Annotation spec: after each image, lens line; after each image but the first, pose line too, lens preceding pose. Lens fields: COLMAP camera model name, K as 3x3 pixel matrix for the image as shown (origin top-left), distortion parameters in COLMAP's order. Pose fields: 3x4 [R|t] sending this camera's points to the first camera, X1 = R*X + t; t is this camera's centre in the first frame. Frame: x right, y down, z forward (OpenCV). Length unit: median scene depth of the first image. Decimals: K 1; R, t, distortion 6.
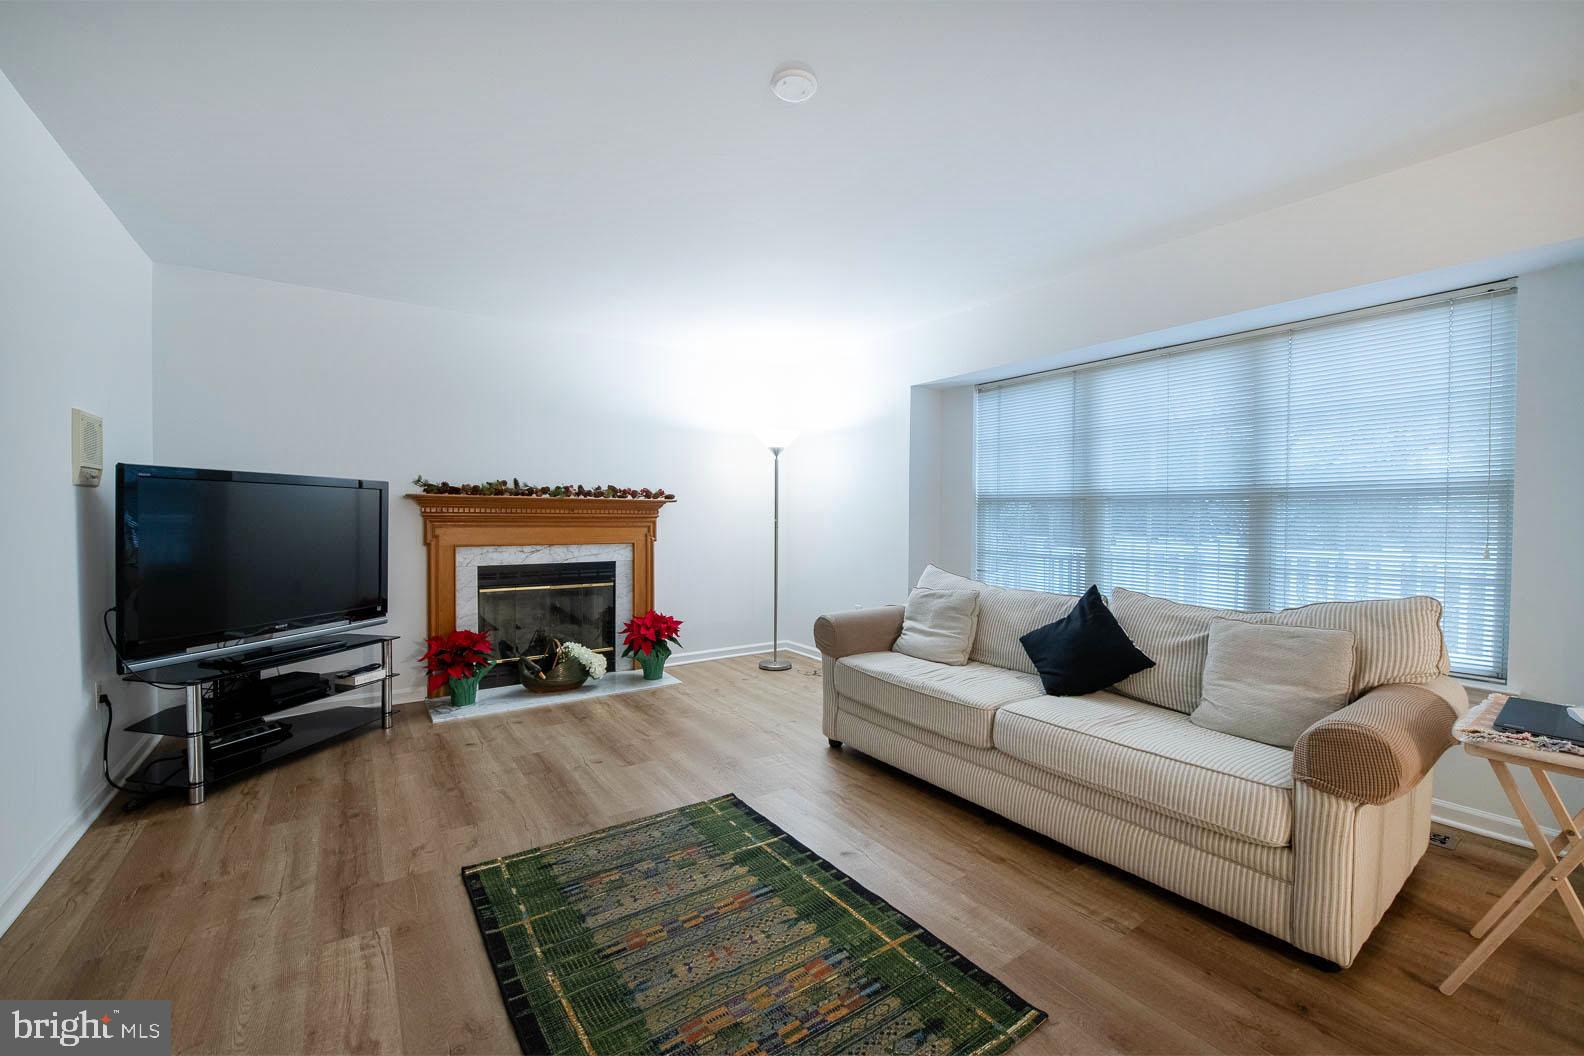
lens RADIAL K [[635.2, 0, 792.0], [0, 635.2, 528.0], [0, 0, 1]] dist [-0.000522, -0.000085]
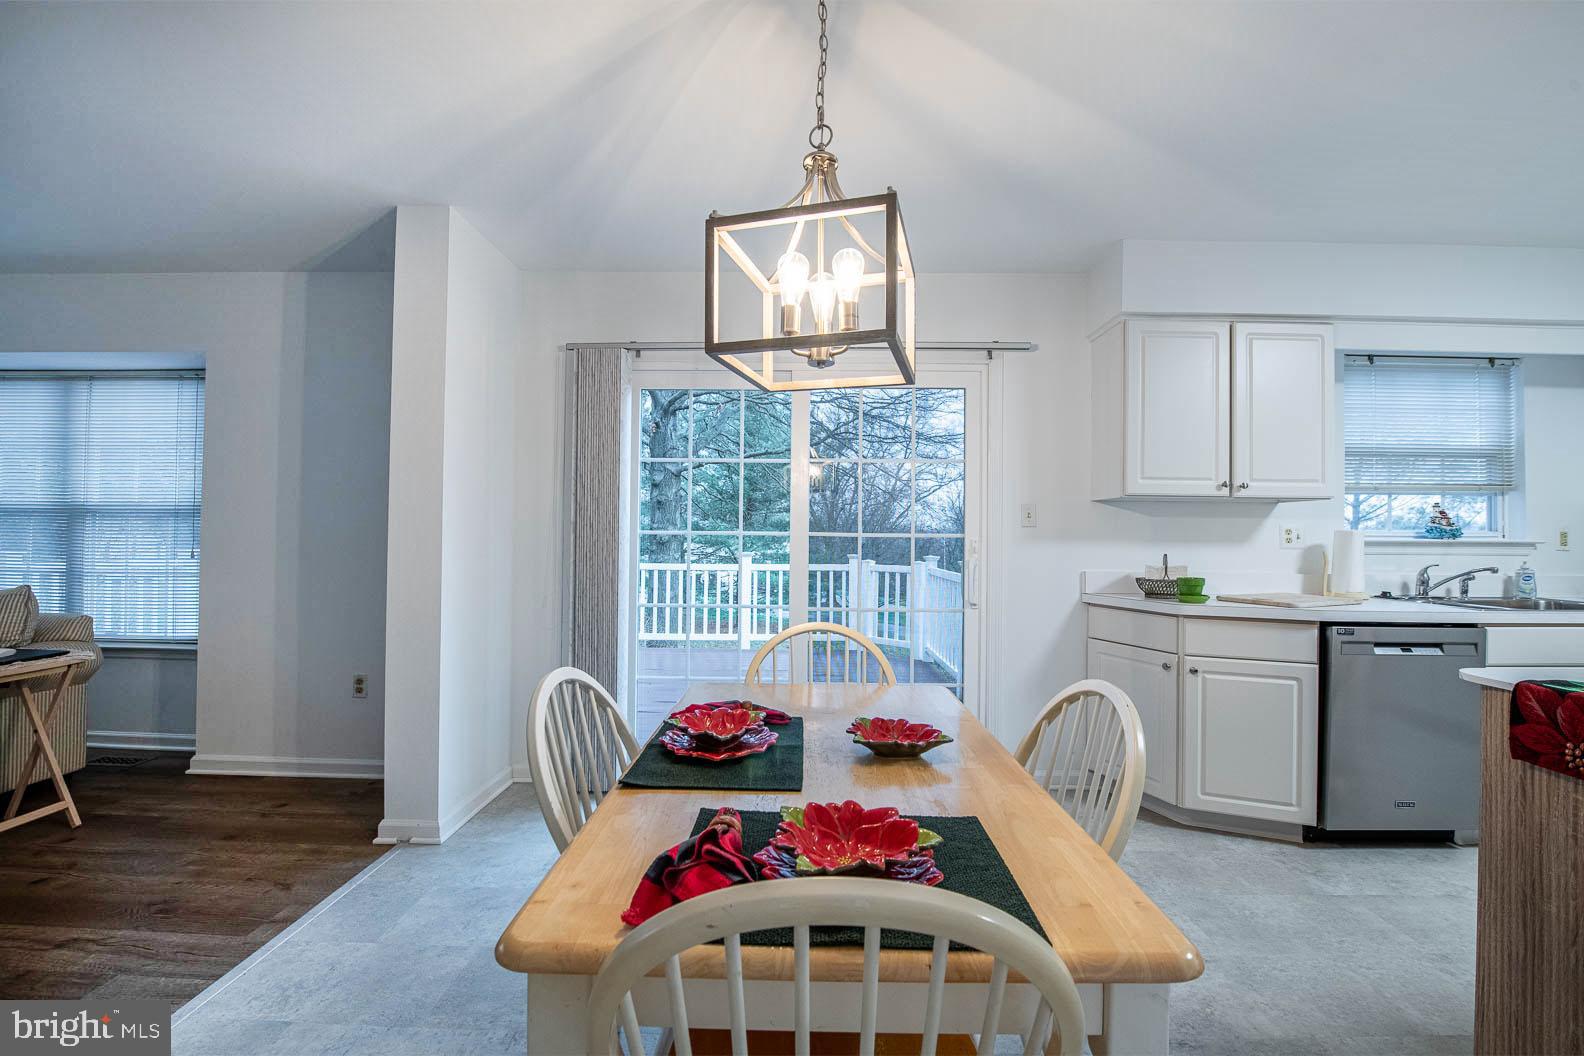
lens RADIAL K [[635.2, 0, 792.0], [0, 635.2, 528.0], [0, 0, 1]] dist [-0.000522, -0.000085]
pose [[0.591029, 0.003130, 0.806644, 0.591876], [0.014162, 0.999798, -0.014256, 0.014737], [-0.806526, 0.019849, 0.590865, -0.782528]]
